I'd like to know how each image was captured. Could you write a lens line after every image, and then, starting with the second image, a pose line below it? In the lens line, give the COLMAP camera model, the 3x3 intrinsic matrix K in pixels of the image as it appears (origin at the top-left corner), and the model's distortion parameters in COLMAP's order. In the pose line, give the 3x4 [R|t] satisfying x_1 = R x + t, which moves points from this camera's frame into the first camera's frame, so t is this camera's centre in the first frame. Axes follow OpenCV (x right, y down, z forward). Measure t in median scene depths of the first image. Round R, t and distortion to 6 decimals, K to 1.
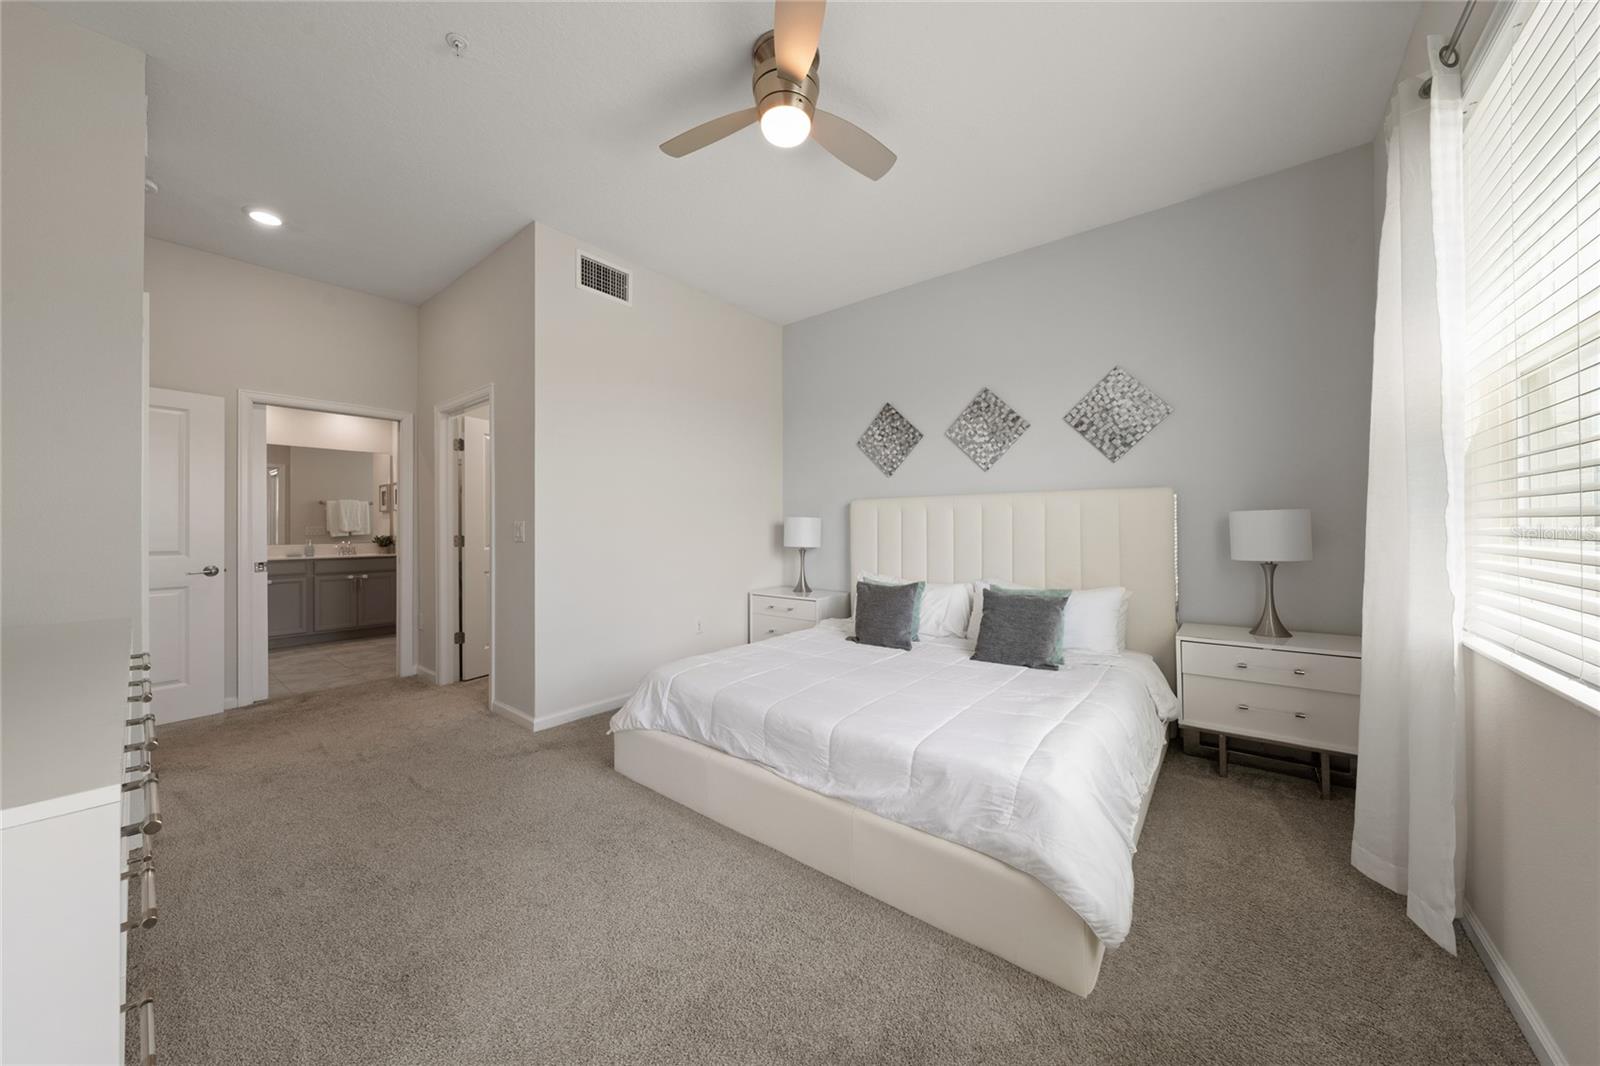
lens RADIAL K [[546.7, 0, 791.9], [0, 546.7, 520.5], [0, 0, 1]] dist [-0.000773, 0.000549]
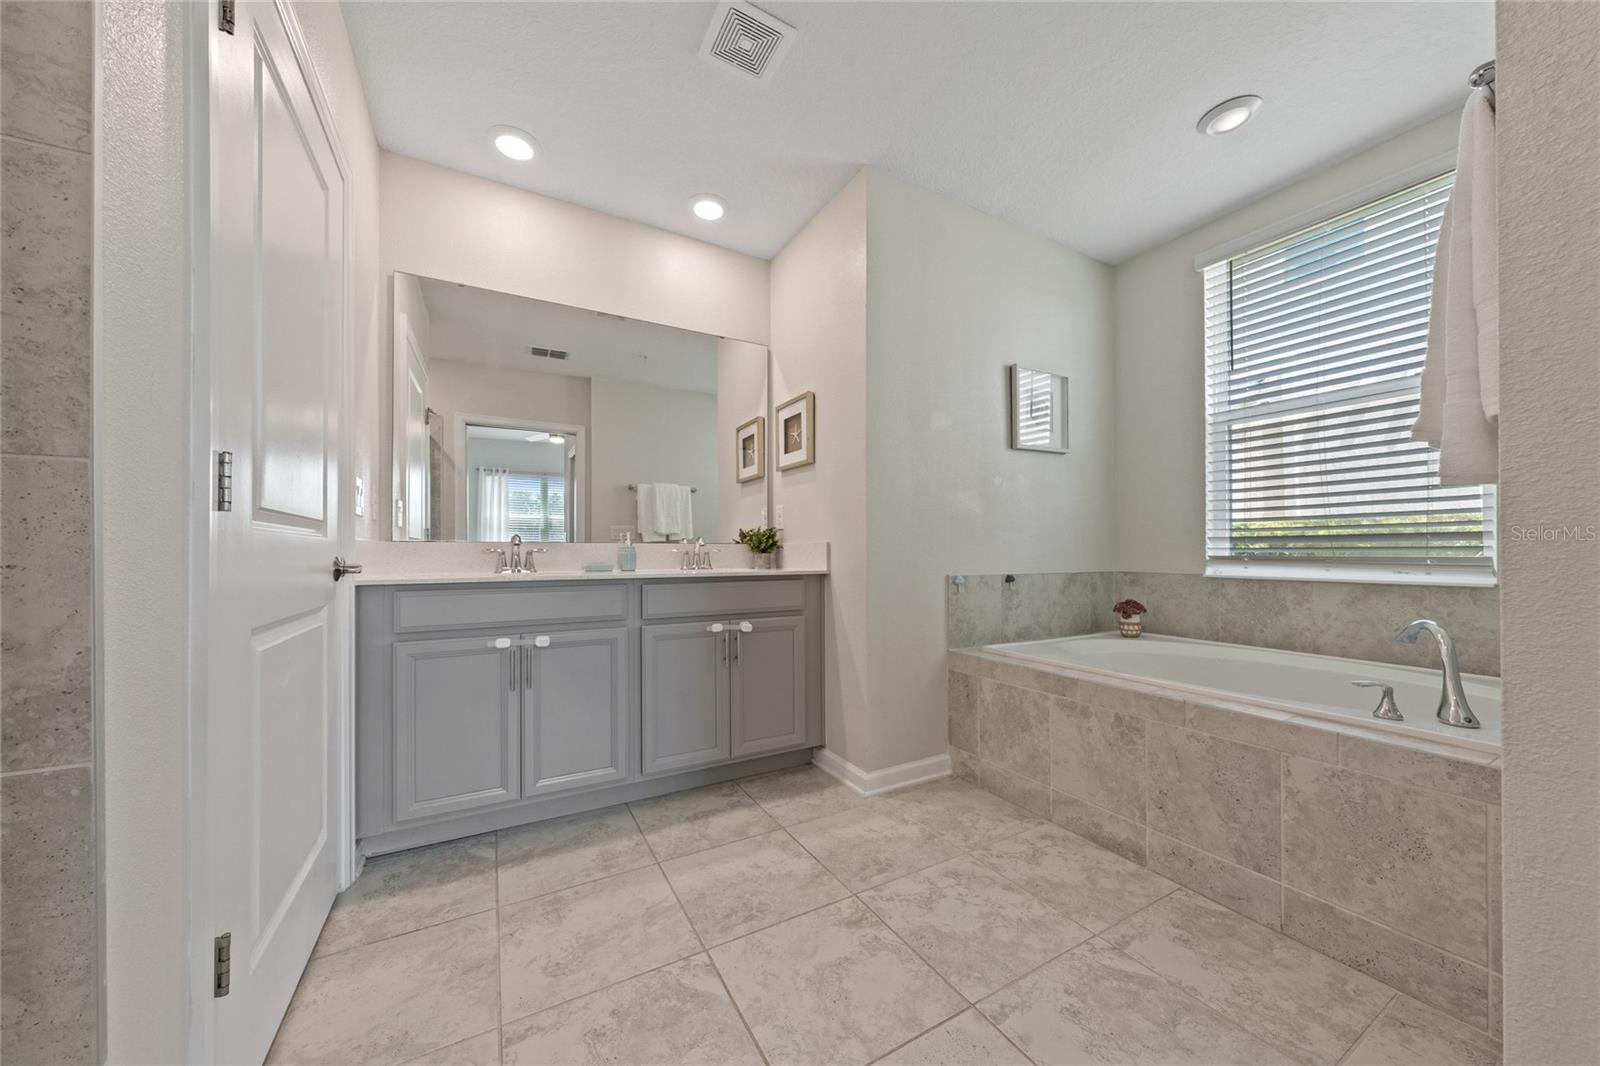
lens RADIAL K [[546.7, 0, 805.8], [0, 546.7, 546.4], [0, 0, 1]] dist [-0.000773, 0.000549]
pose [[0.931858, -0.002411, -0.362815, -0.597547], [0.004440, 0.999979, 0.004760, 0.044083], [0.362796, -0.006046, 0.931849, 0.652700]]
